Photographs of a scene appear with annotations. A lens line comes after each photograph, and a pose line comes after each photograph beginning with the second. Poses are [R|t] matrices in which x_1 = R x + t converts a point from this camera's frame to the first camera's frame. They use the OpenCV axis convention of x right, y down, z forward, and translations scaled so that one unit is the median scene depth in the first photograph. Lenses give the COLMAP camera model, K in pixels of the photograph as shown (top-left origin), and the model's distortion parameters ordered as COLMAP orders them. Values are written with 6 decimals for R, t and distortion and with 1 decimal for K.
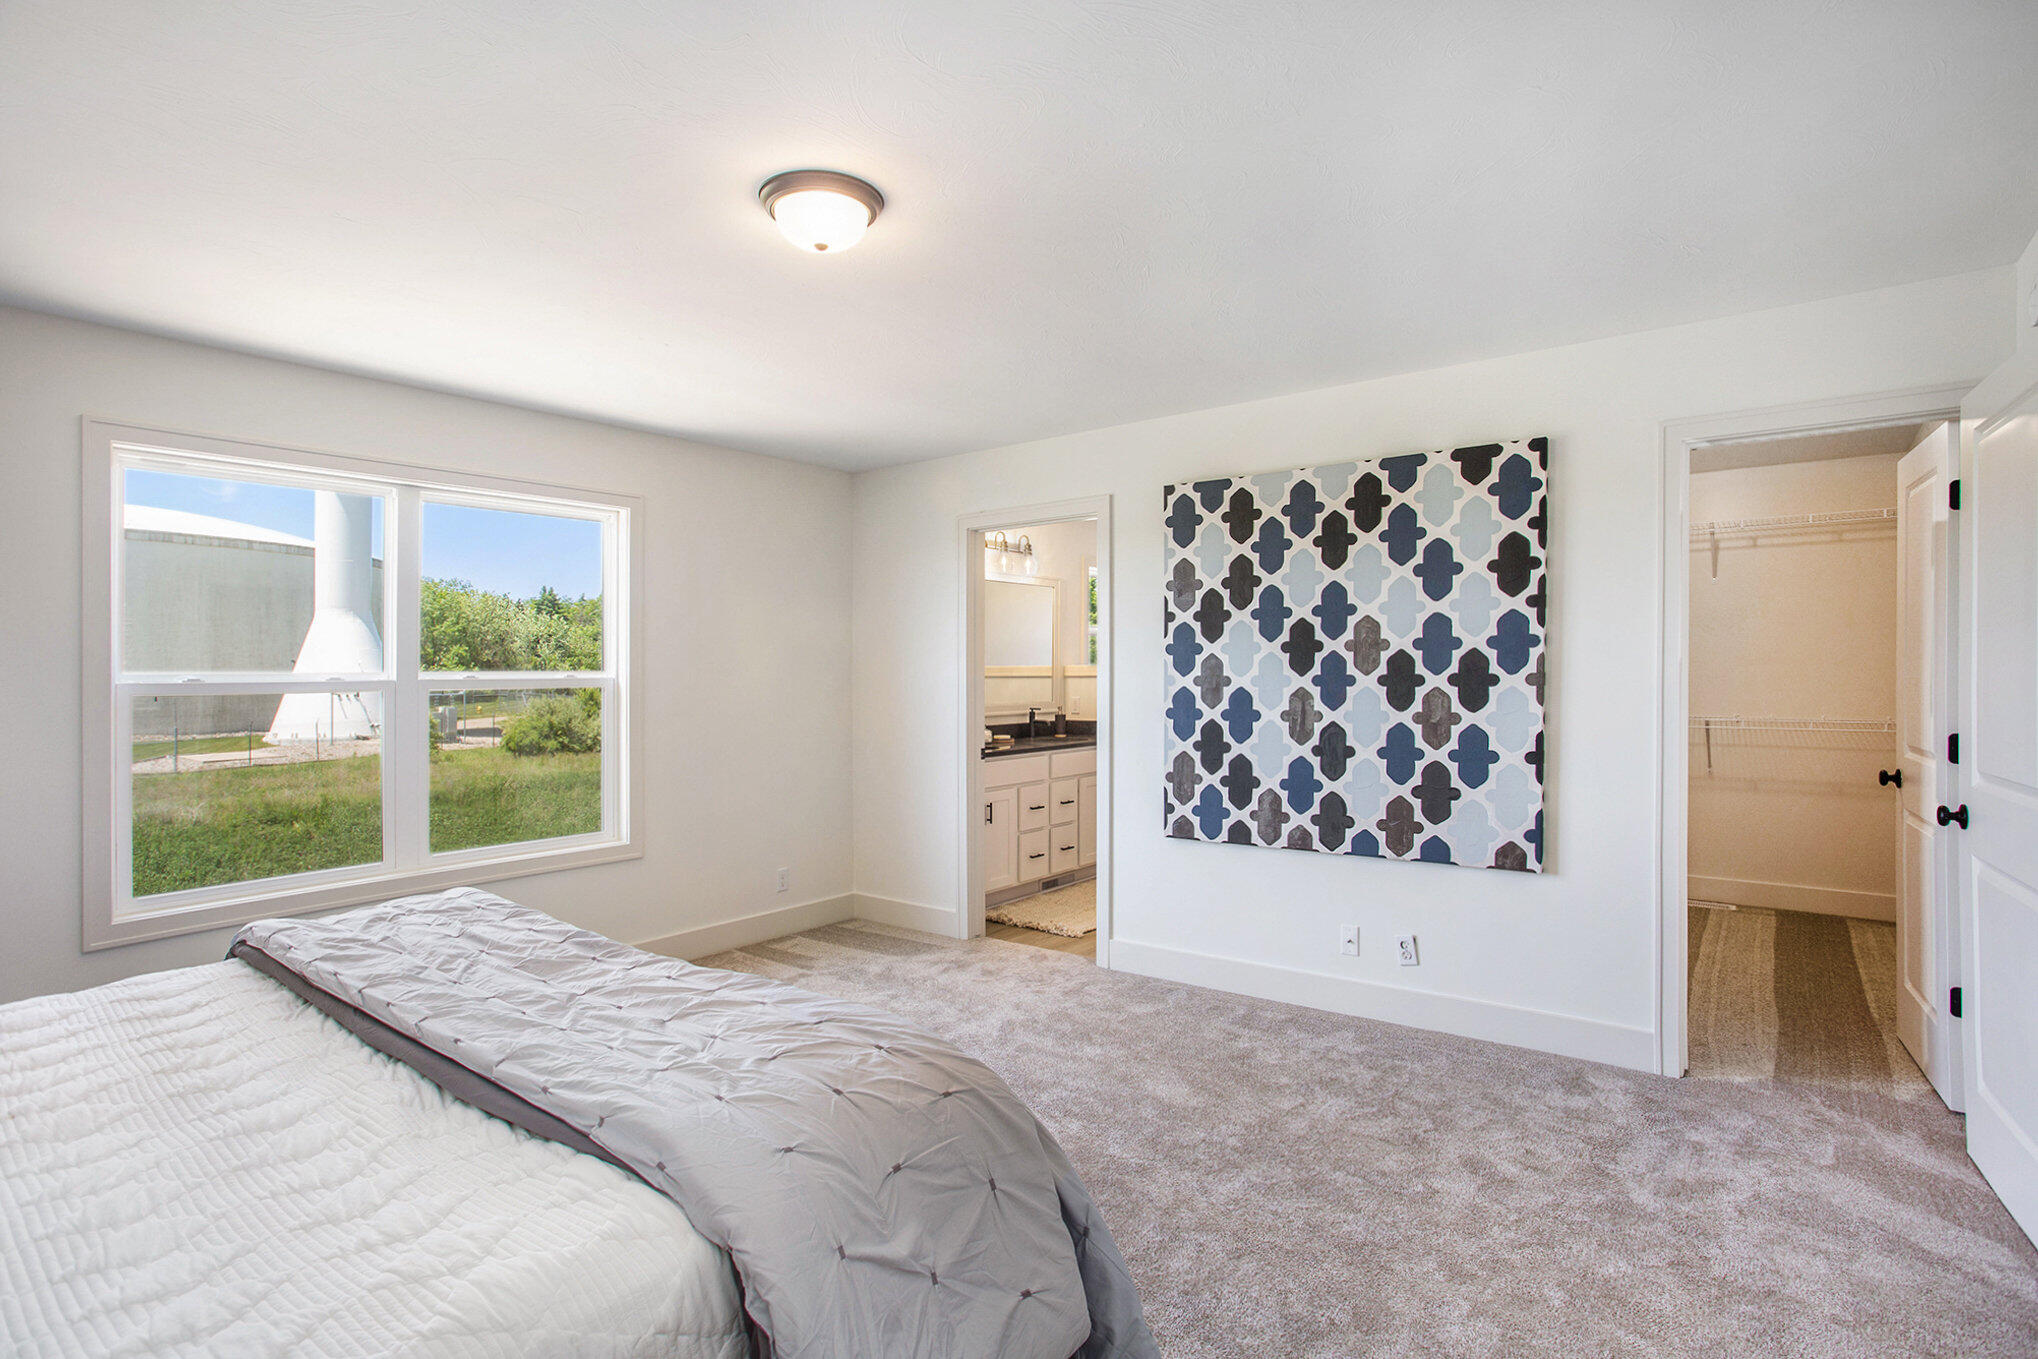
lens RADIAL K [[1001.4, 0, 1047.4], [0, 1001.4, 680.1], [0, 0, 1]] dist [-0.006572, -0.000740]
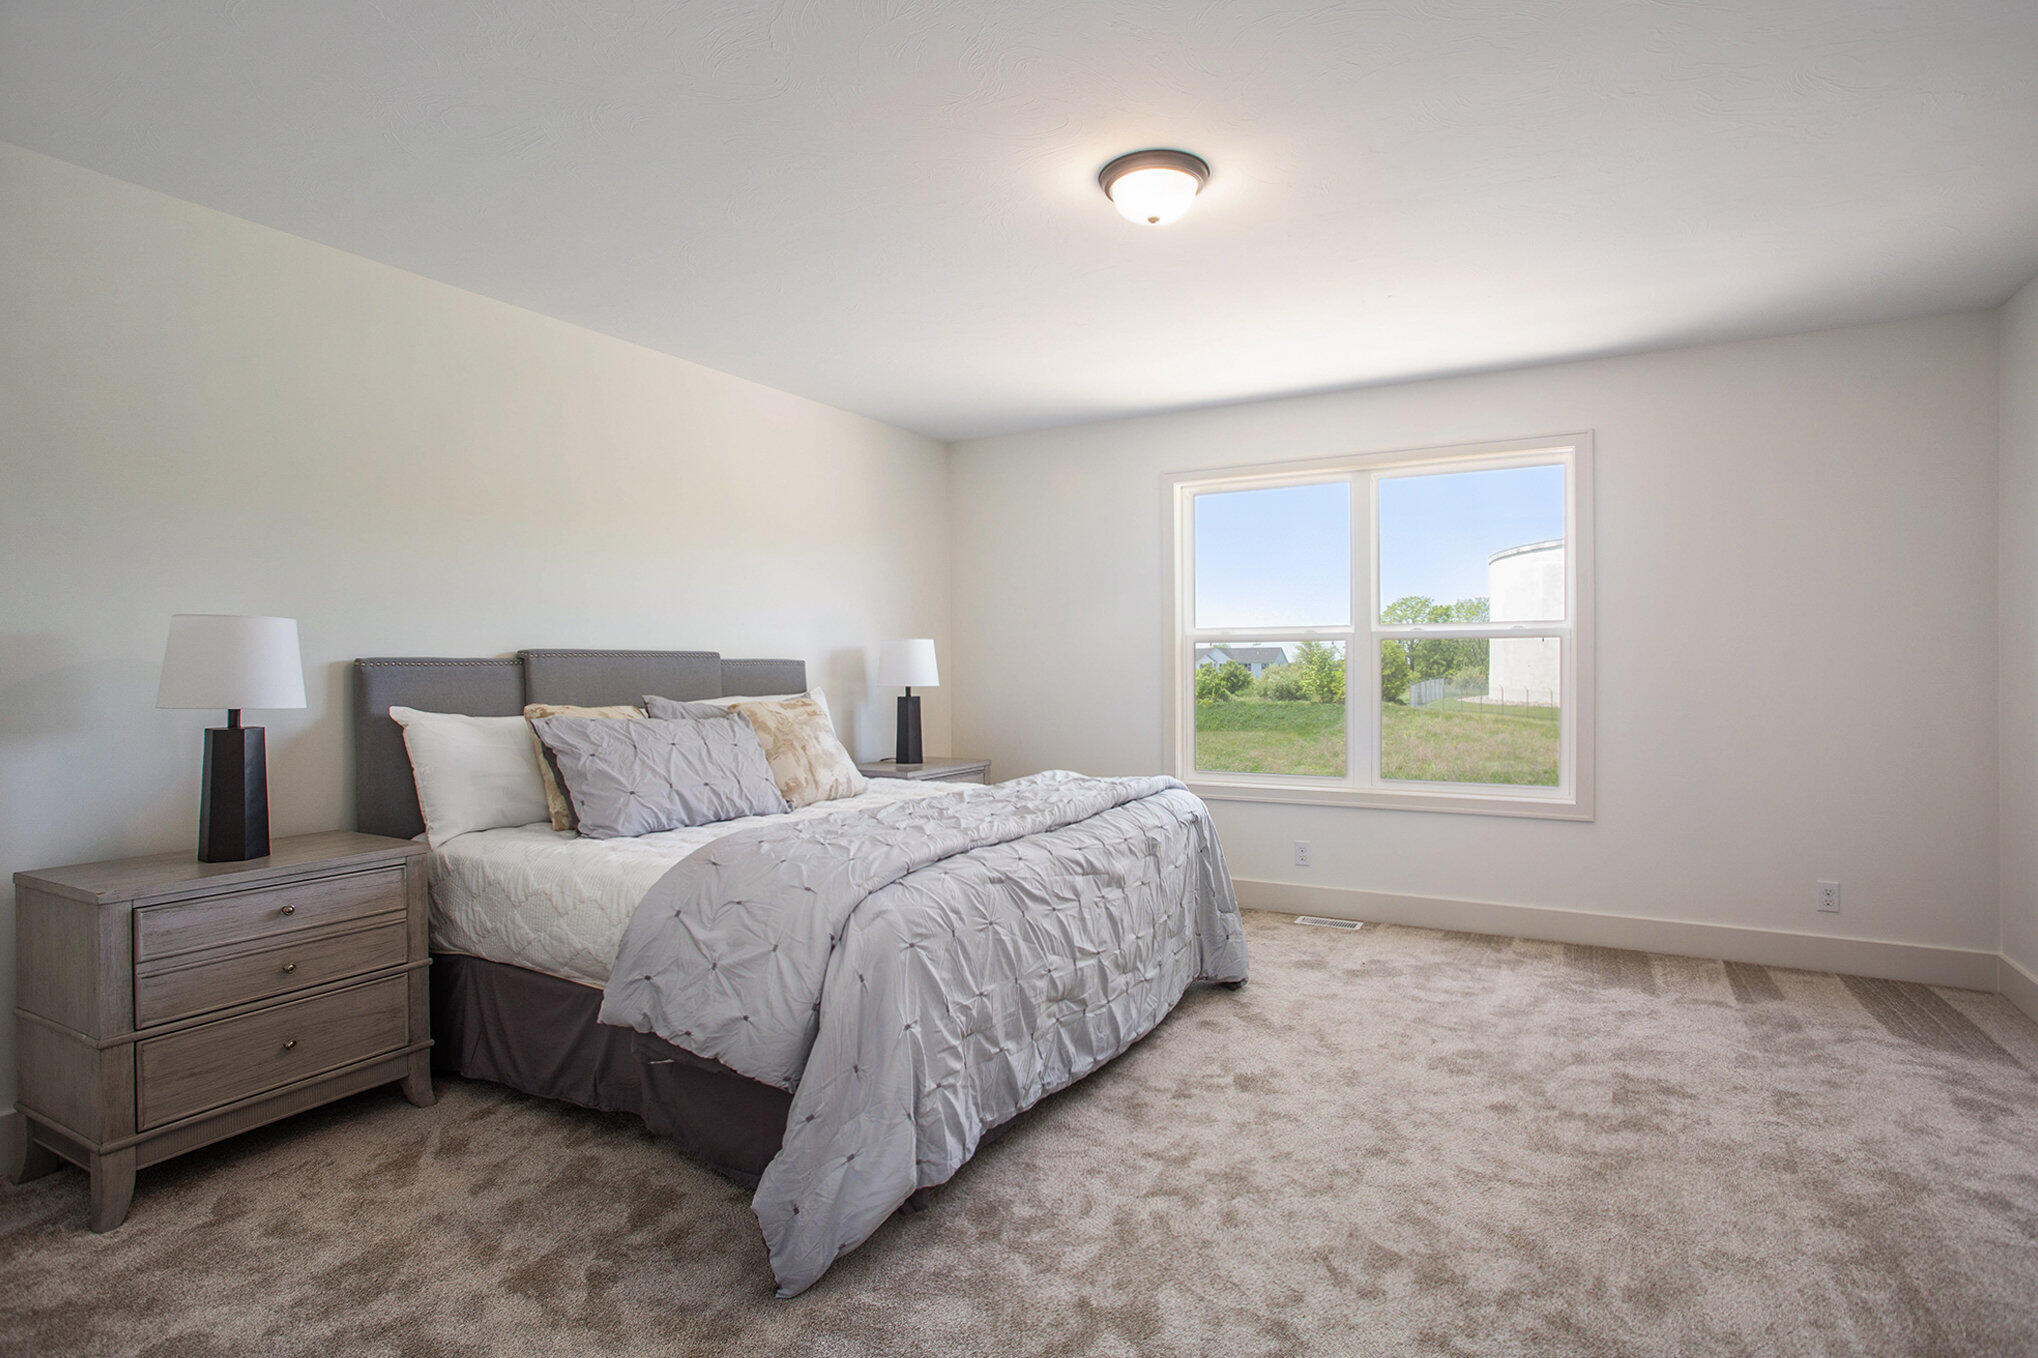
lens RADIAL K [[1064.2, 0, 1029.0], [0, 1064.2, 661.4], [0, 0, 1]] dist [-0.001704, -0.000226]
pose [[0.116742, 0.006771, -0.993139, 0.510477], [0.002082, 0.999973, 0.007062, 0.022914], [0.993160, -0.002892, 0.116725, 0.374234]]
